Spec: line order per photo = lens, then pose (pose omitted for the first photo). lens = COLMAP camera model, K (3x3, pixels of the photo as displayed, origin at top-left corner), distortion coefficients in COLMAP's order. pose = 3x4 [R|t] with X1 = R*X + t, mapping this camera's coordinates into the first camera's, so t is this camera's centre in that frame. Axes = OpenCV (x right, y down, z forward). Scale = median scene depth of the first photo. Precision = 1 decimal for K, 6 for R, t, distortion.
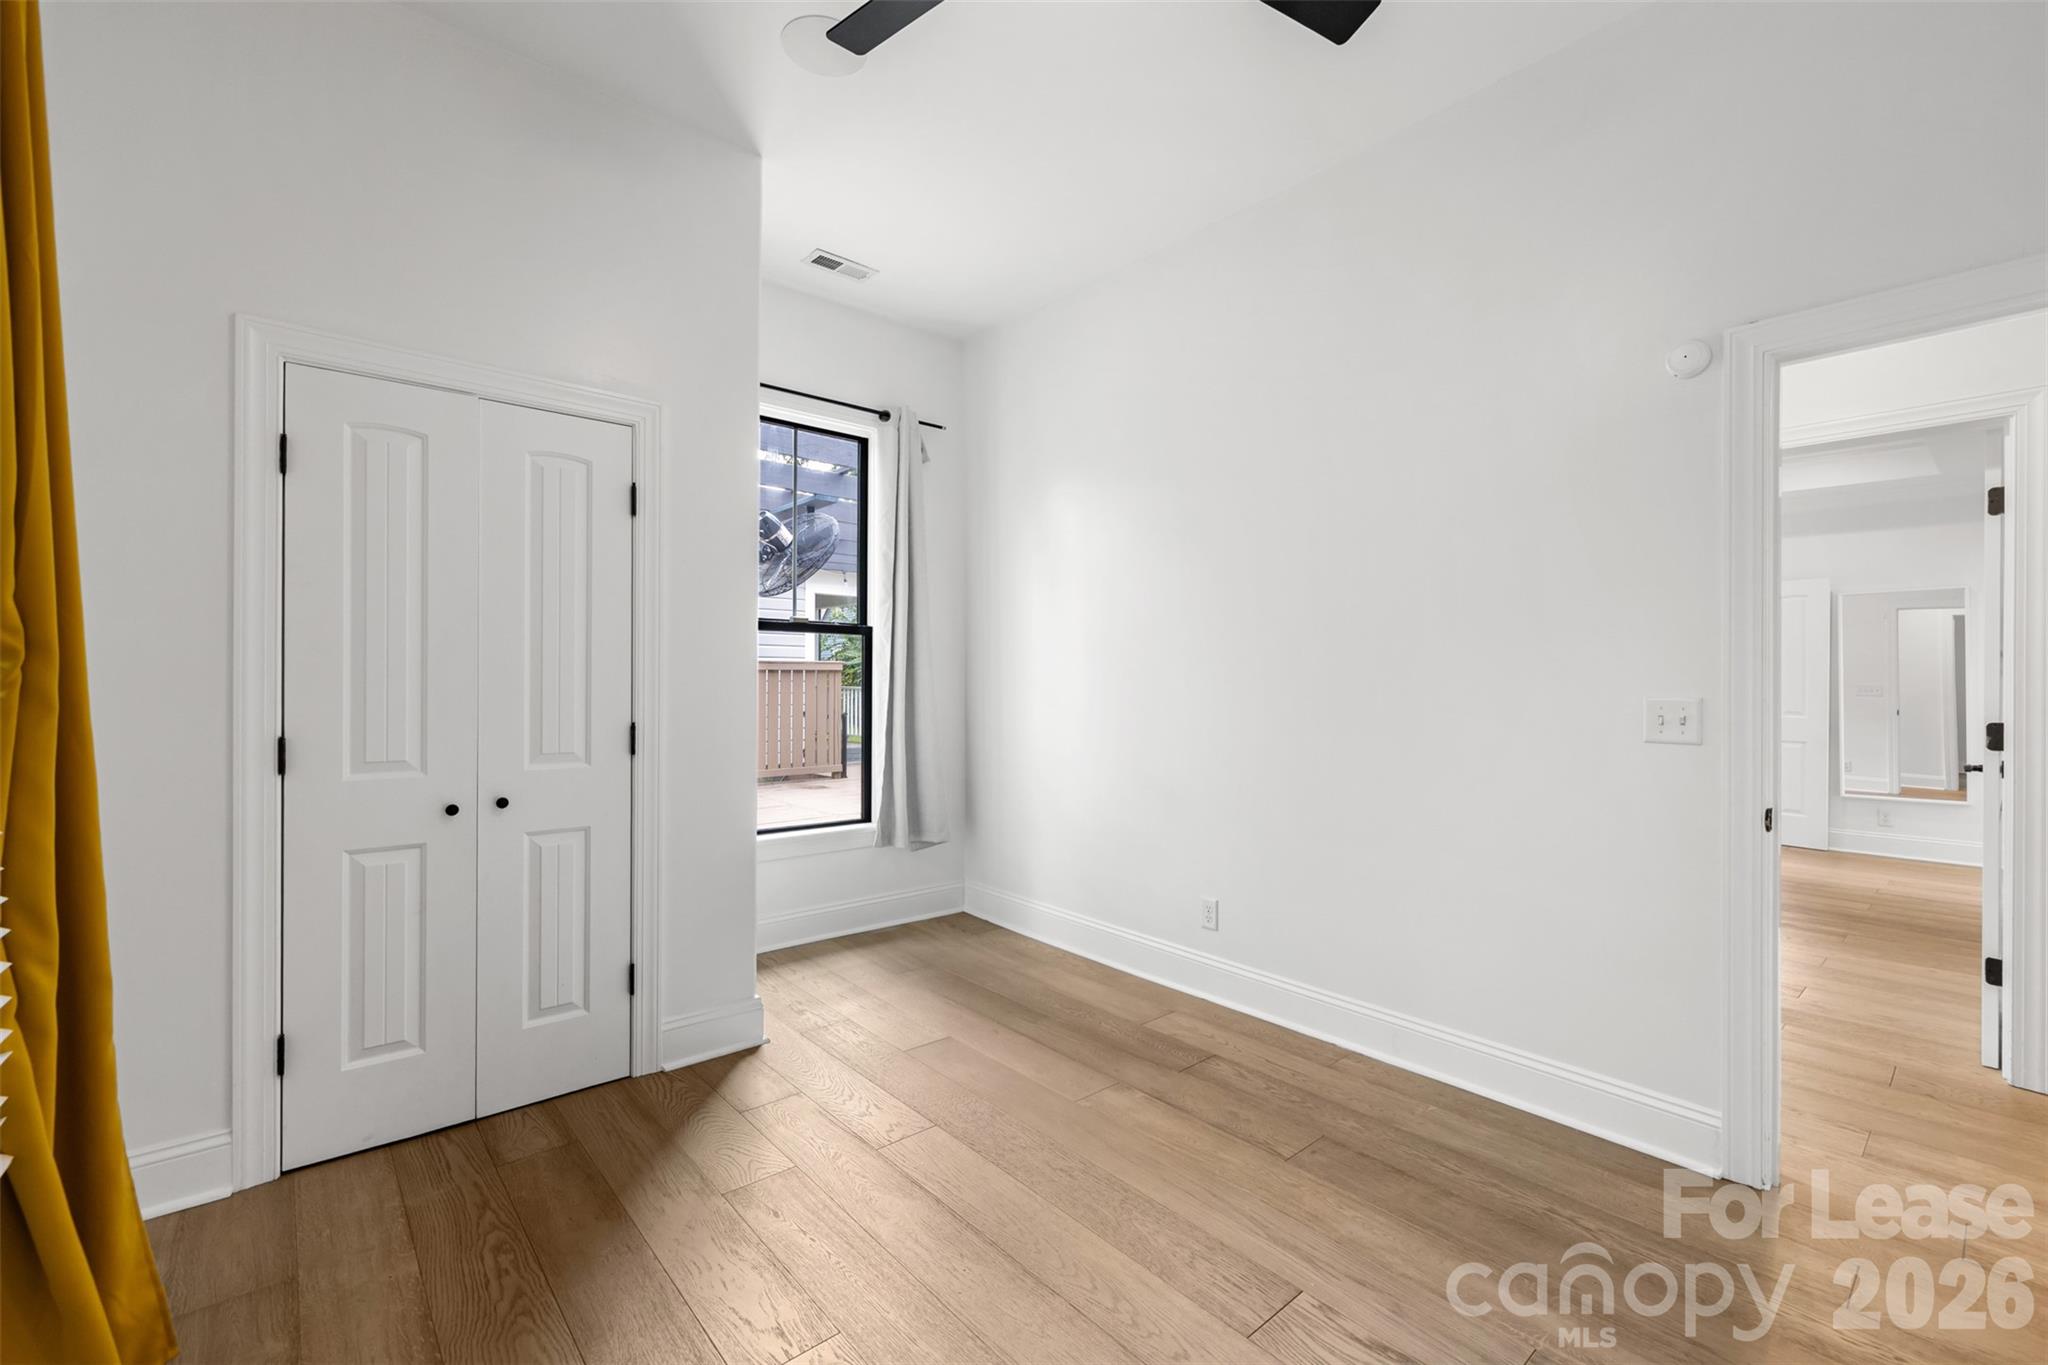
lens RADIAL K [[866.6, 0, 1023.7], [0, 866.6, 684.7], [0, 0, 1]] dist [-0.001767, -0.000370]
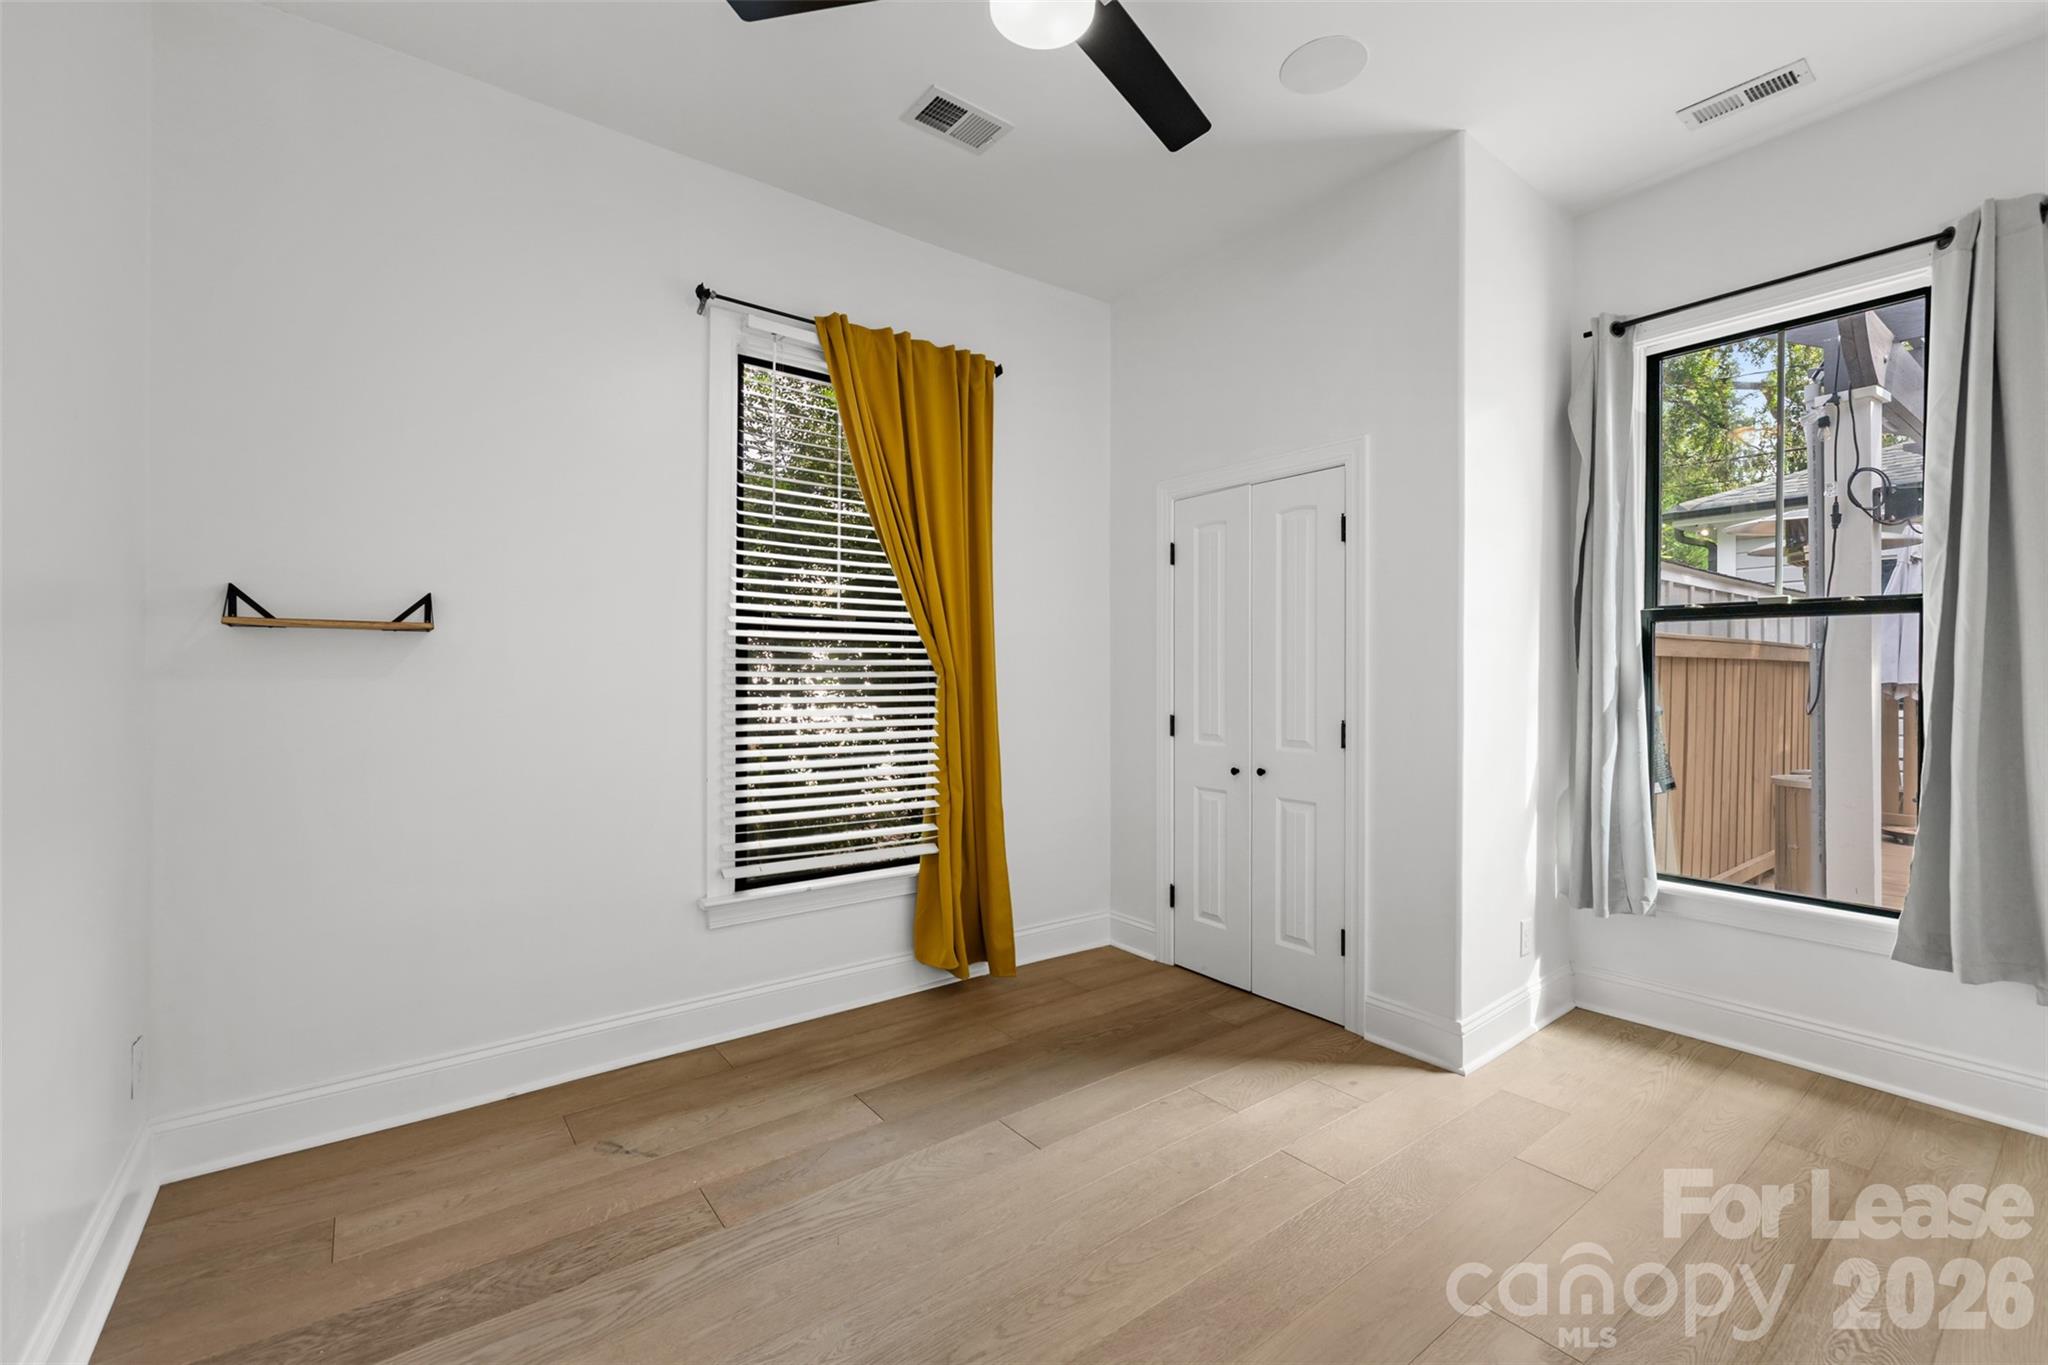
lens RADIAL K [[866.6, 0, 1023.2], [0, 866.6, 674.1], [0, 0, 1]] dist [-0.001767, -0.000370]
pose [[-0.073800, -0.005602, -0.997257, 0.808491], [-0.007624, 0.999958, -0.005053, -0.010838], [0.997244, 0.007230, -0.073840, 0.722200]]
